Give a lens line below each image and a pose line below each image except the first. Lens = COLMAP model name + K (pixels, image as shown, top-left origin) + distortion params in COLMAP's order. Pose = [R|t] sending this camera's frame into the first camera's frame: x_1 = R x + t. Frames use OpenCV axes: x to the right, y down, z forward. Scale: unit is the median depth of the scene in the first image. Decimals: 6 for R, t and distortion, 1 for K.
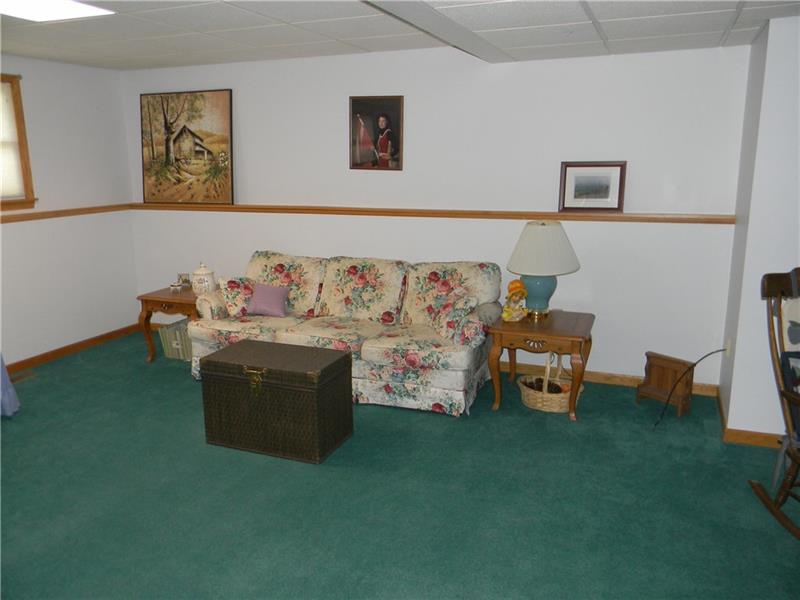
lens RADIAL K [[648.8, 0, 391.7], [0, 648.8, 300.1], [0, 0, 1]] dist [0.015595, -0.010669]
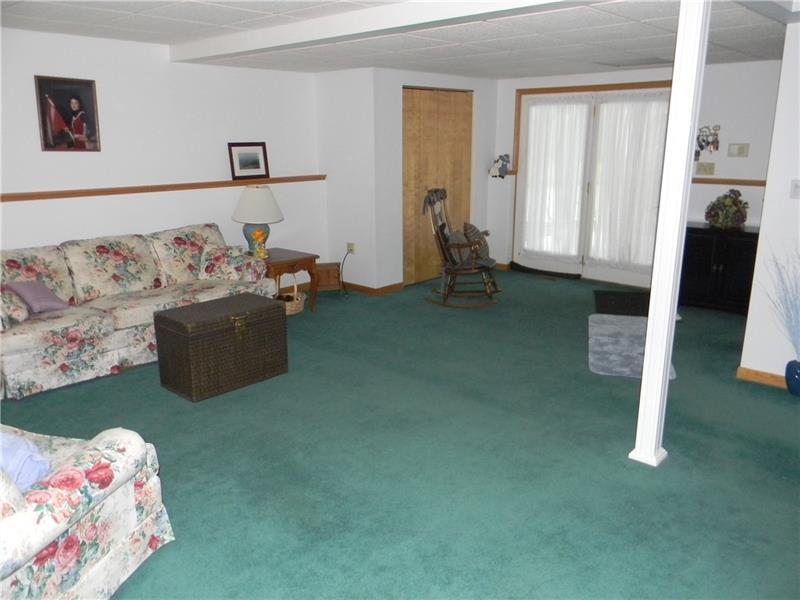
lens RADIAL K [[648.8, 0, 391.7], [0, 648.8, 300.1], [0, 0, 1]] dist [0.015595, -0.010669]
pose [[0.352047, -0.221883, 0.909302, -0.812129], [0.206211, 0.966011, 0.155883, -0.033479], [-0.912984, 0.132630, 0.385836, 0.189418]]
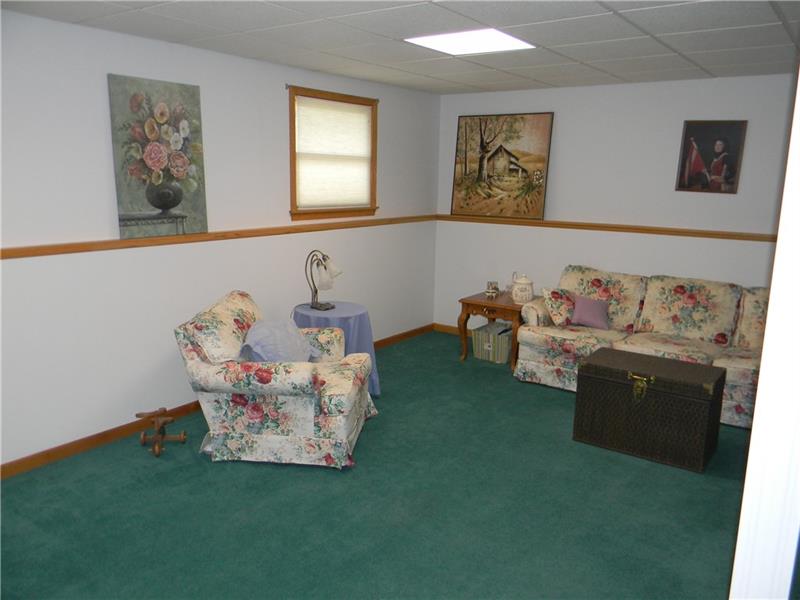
lens RADIAL K [[648.8, 0, 391.7], [0, 648.8, 300.1], [0, 0, 1]] dist [0.015595, -0.010669]
pose [[0.971434, 0.074985, -0.225153, -0.256265], [-0.081169, 0.996532, -0.018323, 0.024568], [0.222998, 0.036075, 0.974151, -0.090157]]
